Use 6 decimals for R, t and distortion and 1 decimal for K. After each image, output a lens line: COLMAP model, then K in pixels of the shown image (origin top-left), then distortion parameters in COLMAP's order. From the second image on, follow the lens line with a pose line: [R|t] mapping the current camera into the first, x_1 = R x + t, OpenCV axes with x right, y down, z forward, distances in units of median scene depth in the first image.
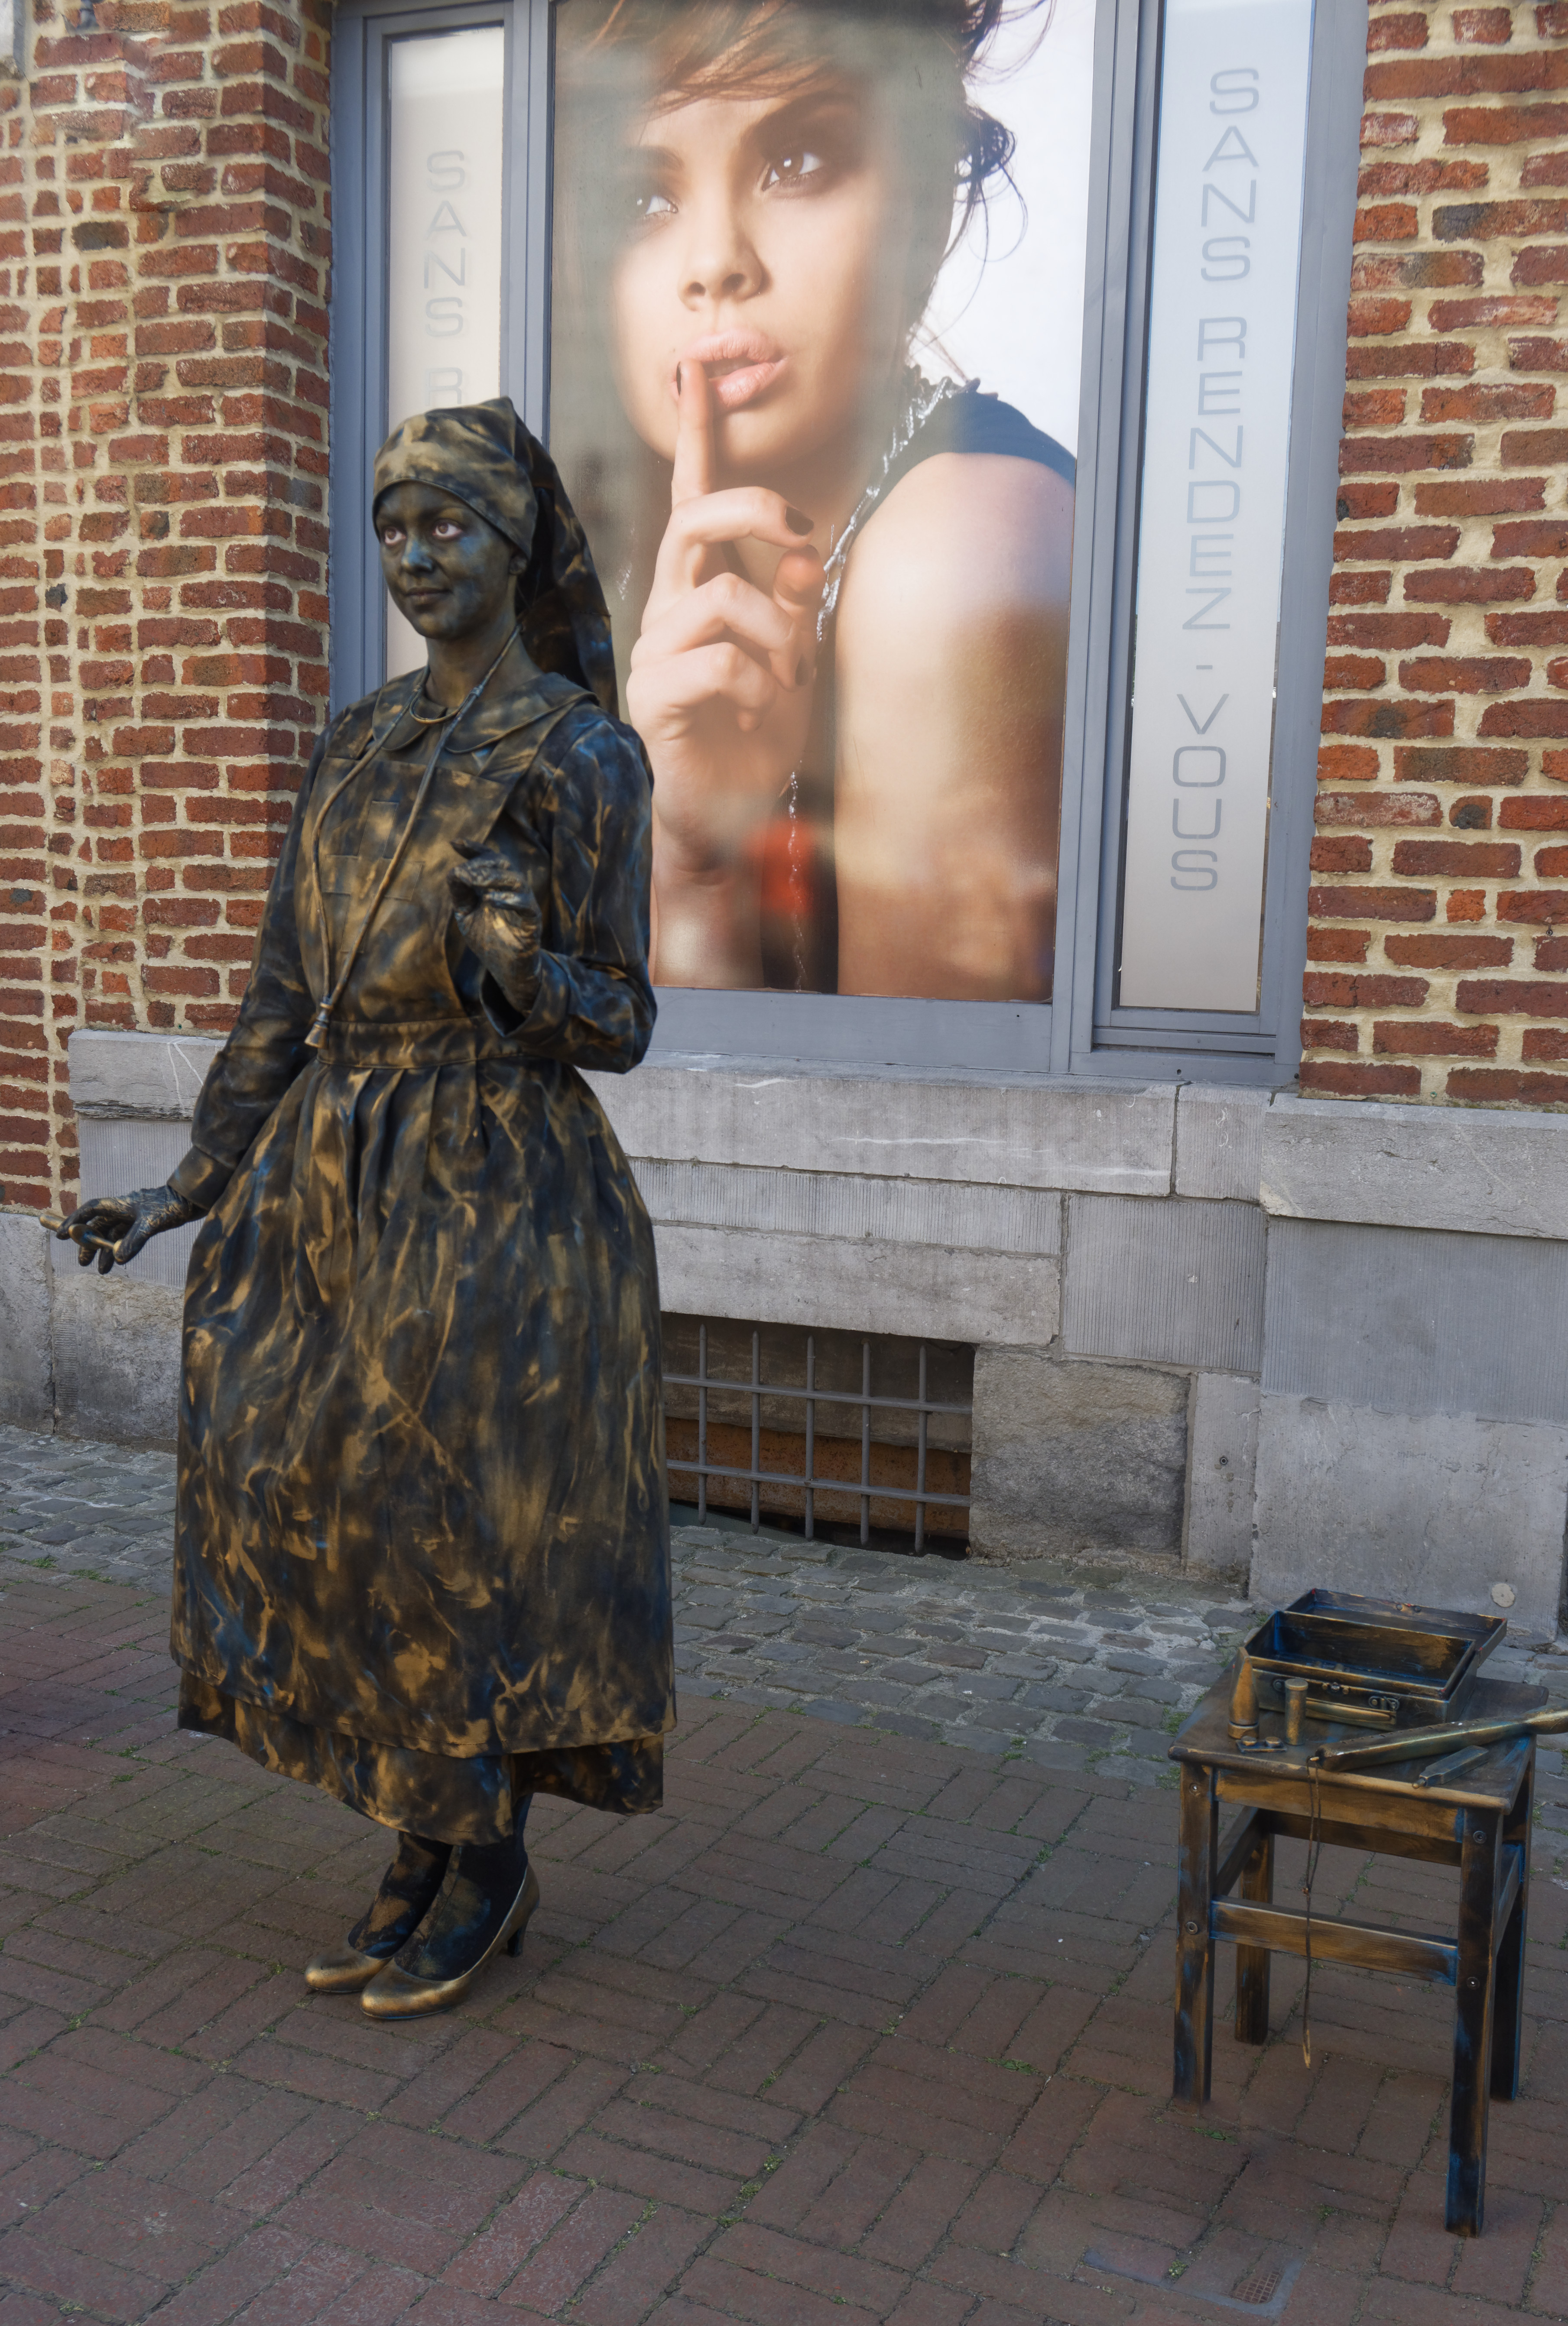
lens RADIAL K [[2328.5, 0, 784.7], [0, 2328.5, 1162.9], [0, 0, 1]] dist [-0.030598, 0.000000]
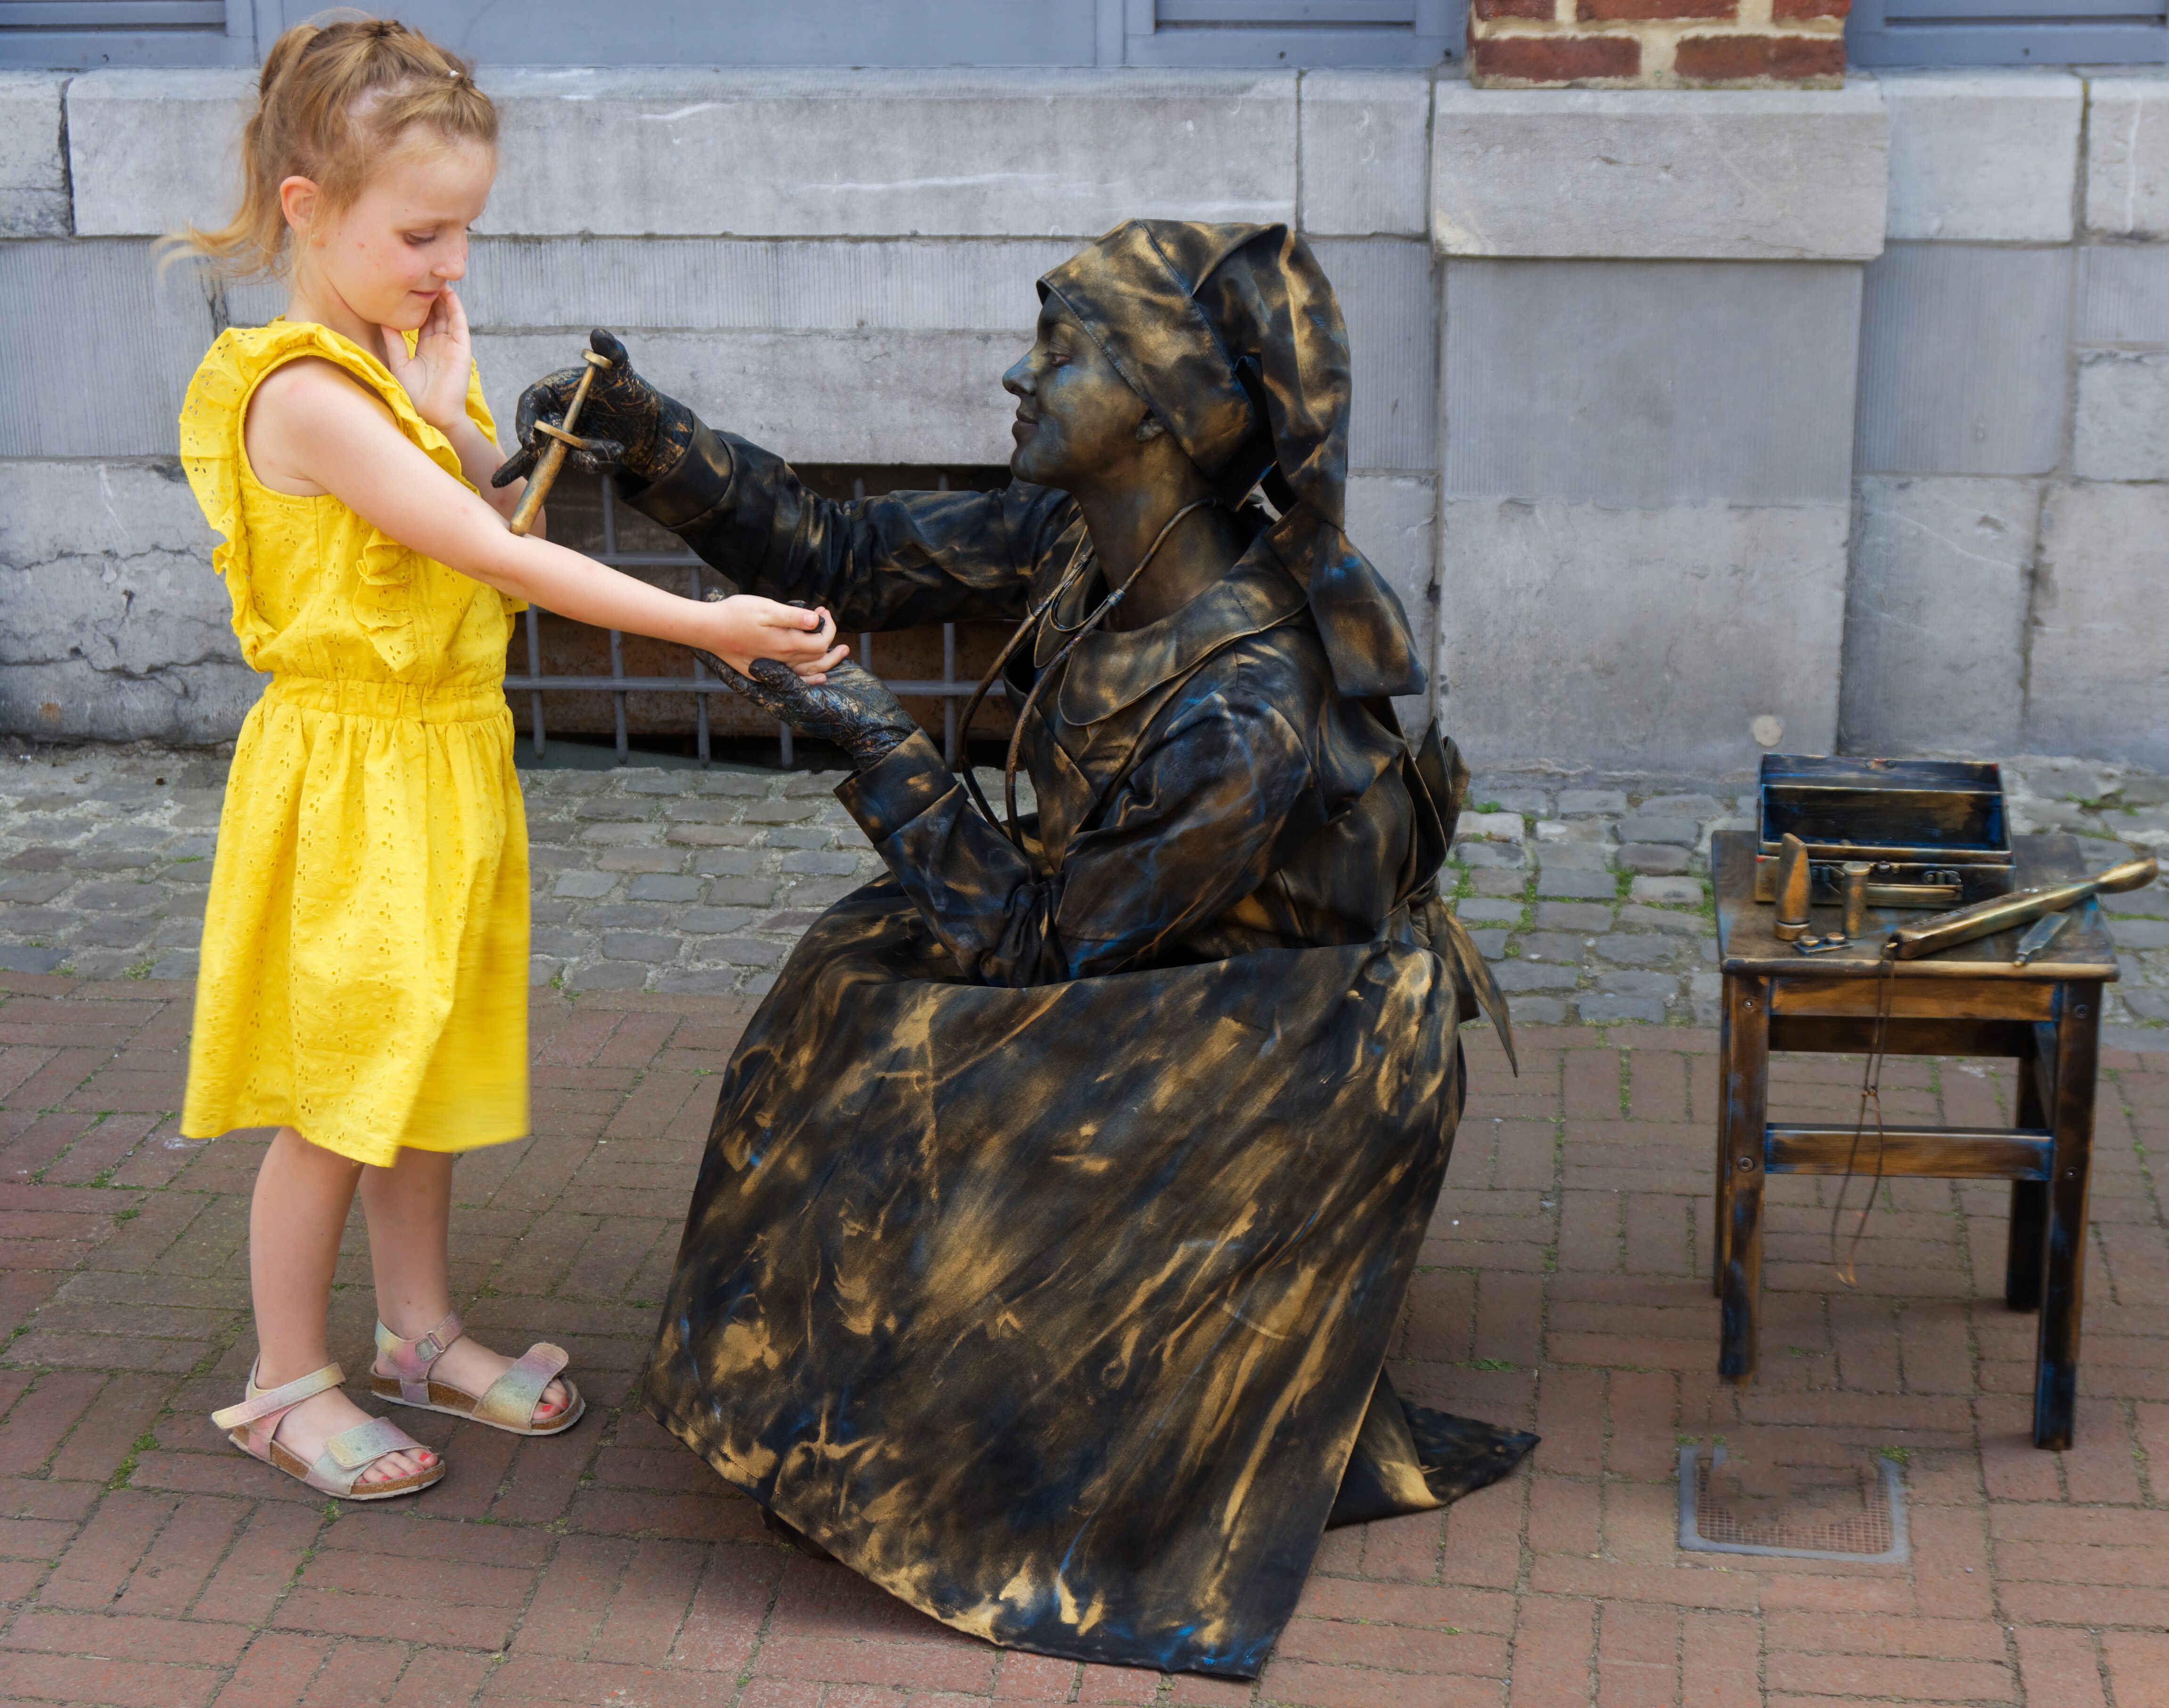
lens RADIAL K [[3953.3, 0, 1084.2], [0, 3953.3, 852.7], [0, 0, 1]] dist [-0.046342, 0.000000]
pose [[0.954241, -0.125195, 0.271569, -0.261564], [0.069160, 0.975917, 0.206889, -0.059178], [-0.290930, -0.178641, 0.939919, -0.163369]]
